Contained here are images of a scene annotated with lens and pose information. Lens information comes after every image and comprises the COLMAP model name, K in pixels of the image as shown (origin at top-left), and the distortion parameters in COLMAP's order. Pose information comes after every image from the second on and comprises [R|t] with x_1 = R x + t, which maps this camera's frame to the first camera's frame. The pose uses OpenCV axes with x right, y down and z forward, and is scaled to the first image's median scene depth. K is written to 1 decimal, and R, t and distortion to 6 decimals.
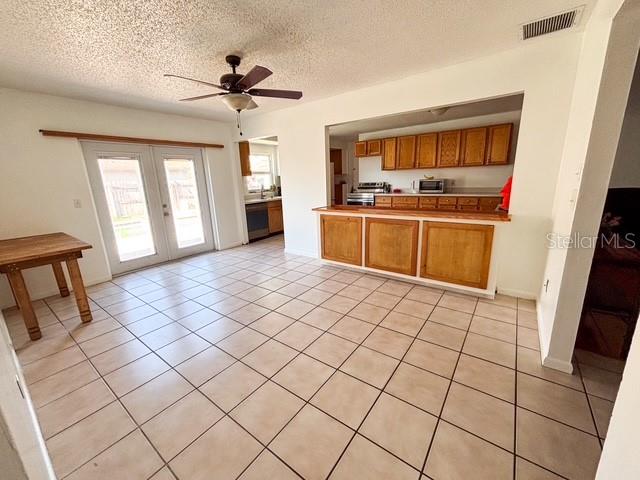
lens RADIAL K [[261.1, 0, 318.6], [0, 261.1, 240.8], [0, 0, 1]] dist [0.003644, -0.001392]
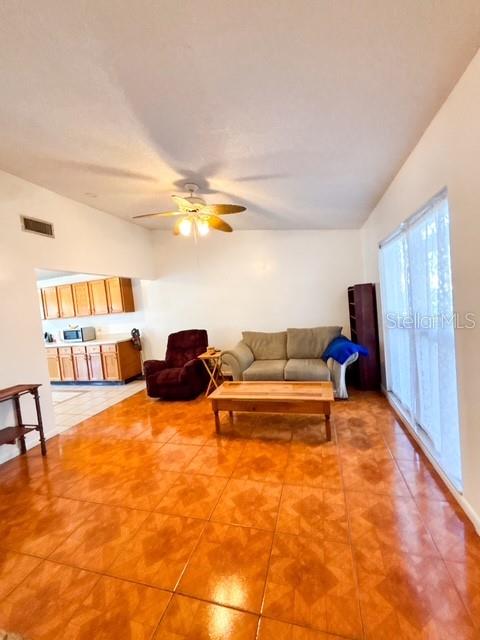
lens RADIAL K [[261.1, 0, 237.8], [0, 261.1, 318.2], [0, 0, 1]] dist [0.003644, -0.001392]
pose [[0.936487, -0.069749, 0.343695, 1.010054], [0.140590, 0.972493, -0.185719, -0.000508], [-0.321288, 0.222244, 0.920533, -0.190524]]
